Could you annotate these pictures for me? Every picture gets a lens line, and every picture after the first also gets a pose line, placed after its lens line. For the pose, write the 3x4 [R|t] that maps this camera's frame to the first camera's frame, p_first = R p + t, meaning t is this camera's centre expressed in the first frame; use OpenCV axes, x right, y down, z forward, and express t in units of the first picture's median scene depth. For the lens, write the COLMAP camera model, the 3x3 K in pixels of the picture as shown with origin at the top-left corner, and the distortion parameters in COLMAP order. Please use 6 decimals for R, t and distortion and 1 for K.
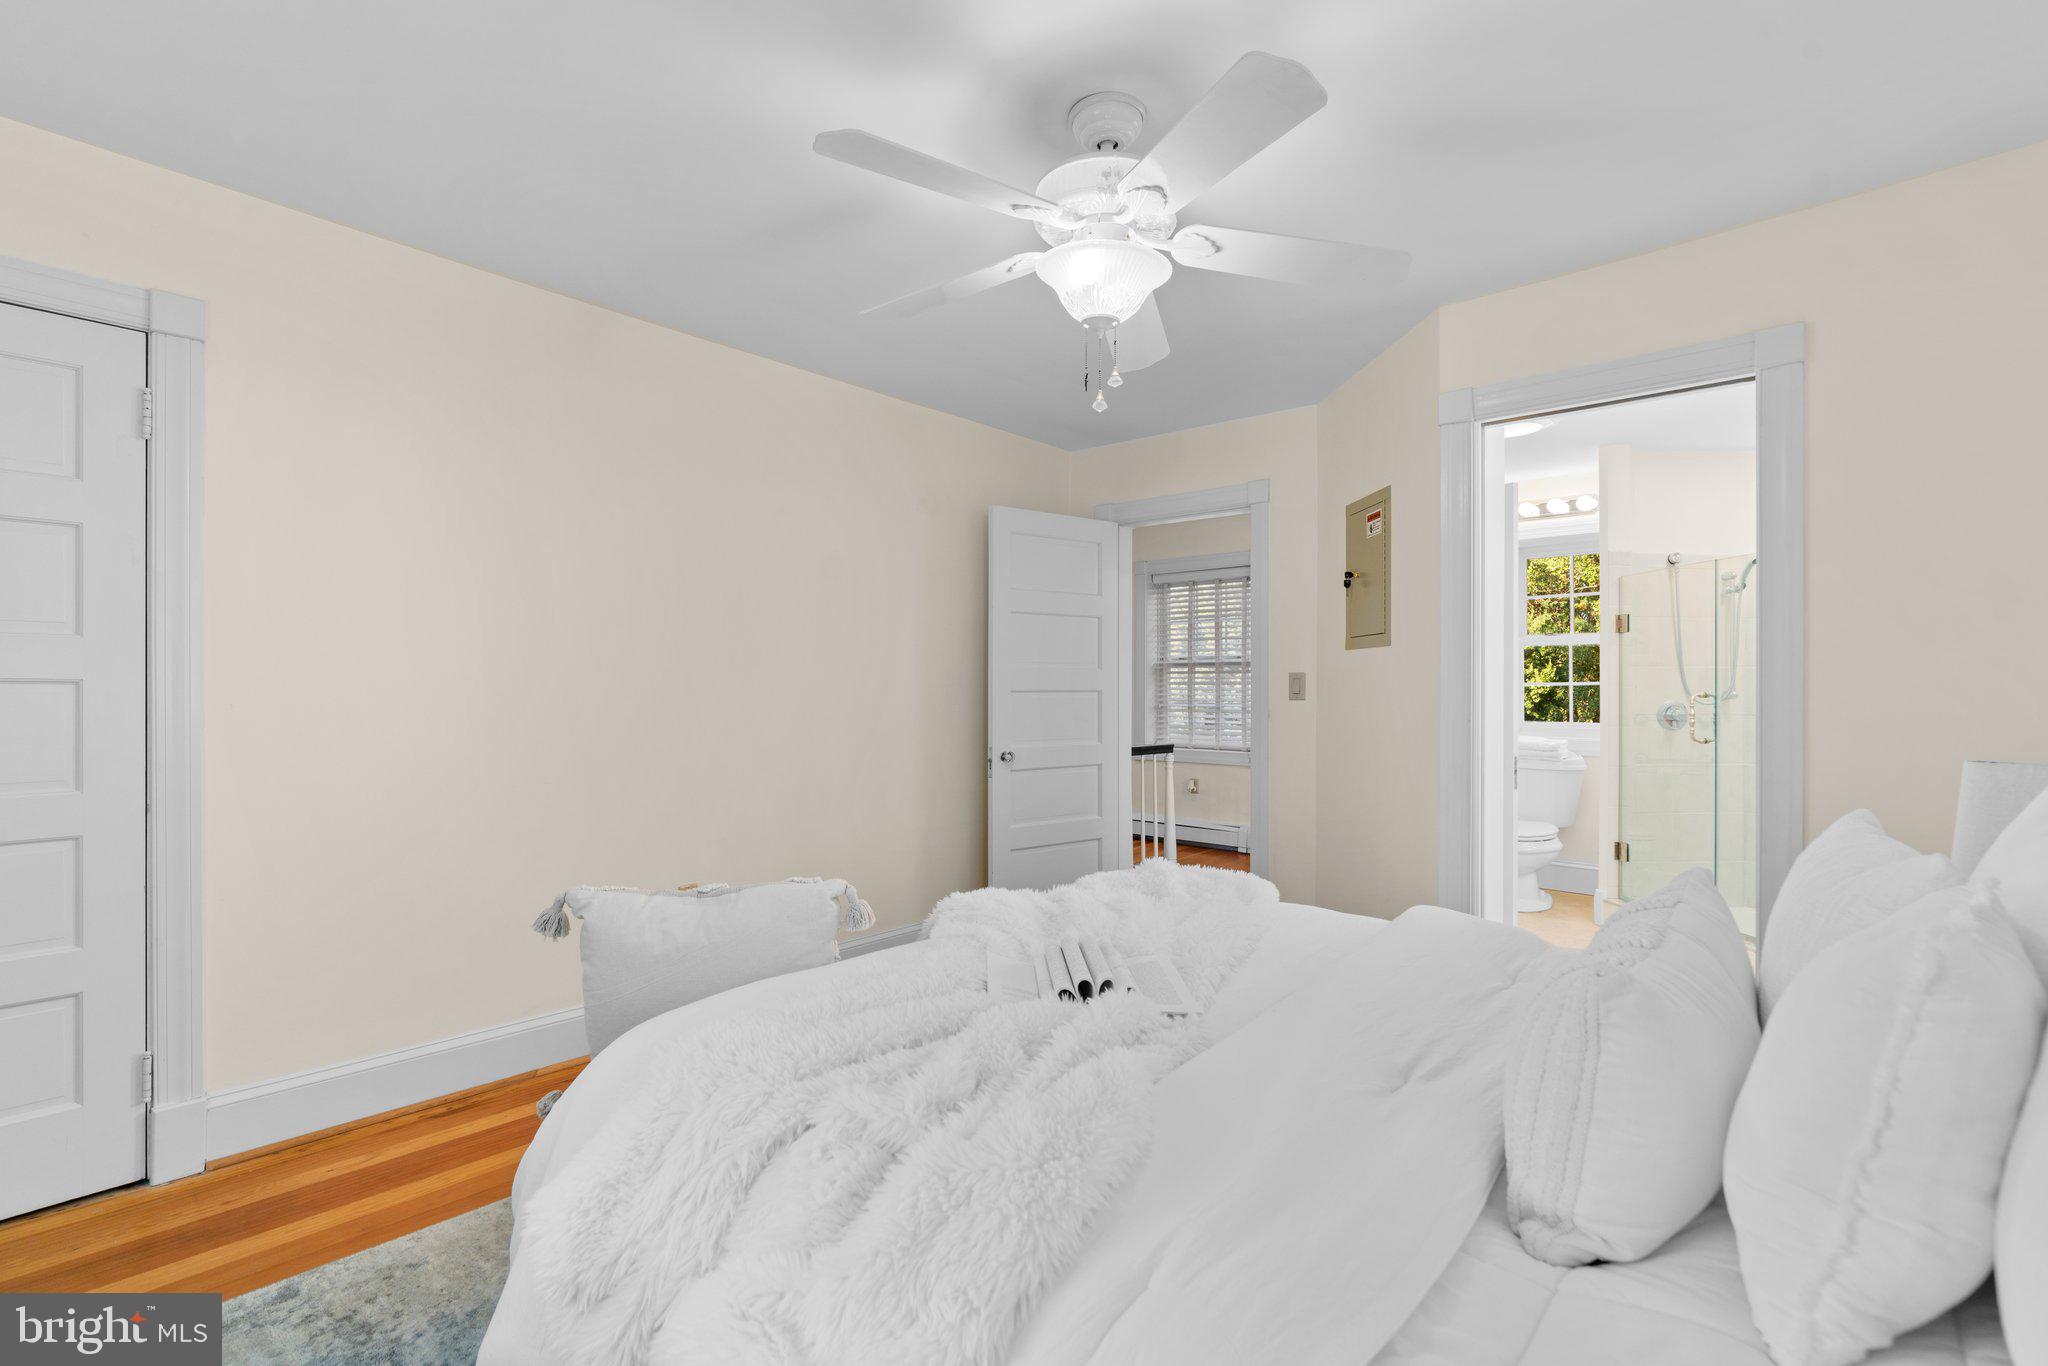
lens RADIAL K [[925.8, 0, 1025.7], [0, 925.8, 698.1], [0, 0, 1]] dist [-0.009826, 0.004516]
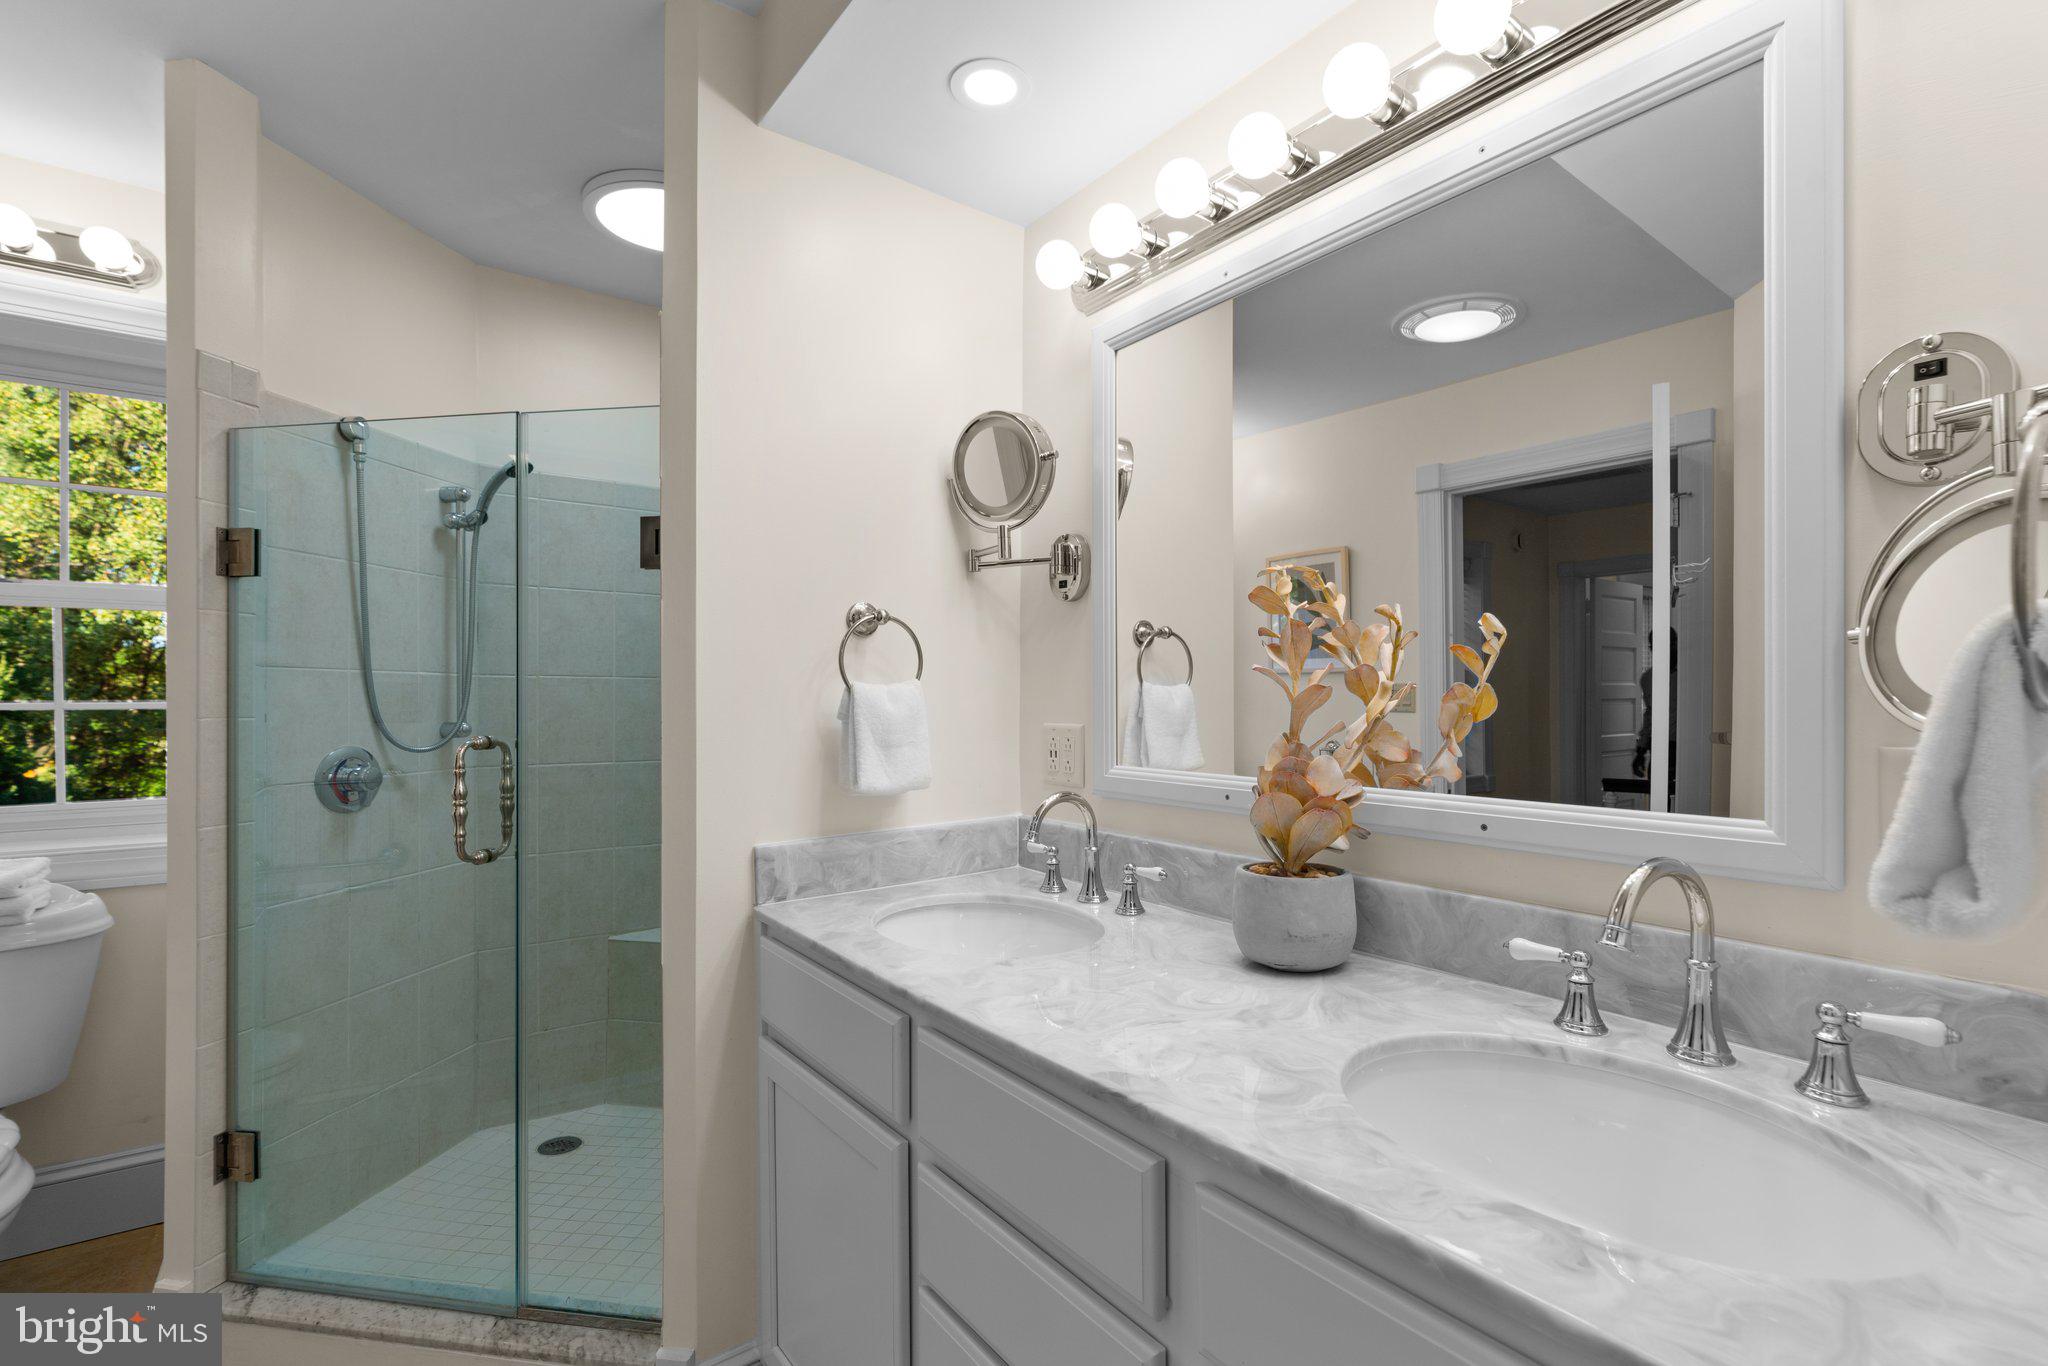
lens RADIAL K [[925.8, 0, 1037.7], [0, 925.8, 696.3], [0, 0, 1]] dist [-0.009826, 0.004516]
pose [[0.198877, 0.003998, 0.980016, 0.329101], [0.000266, 0.999991, -0.004134, -0.019135], [-0.980024, 0.001083, 0.198874, 0.582376]]
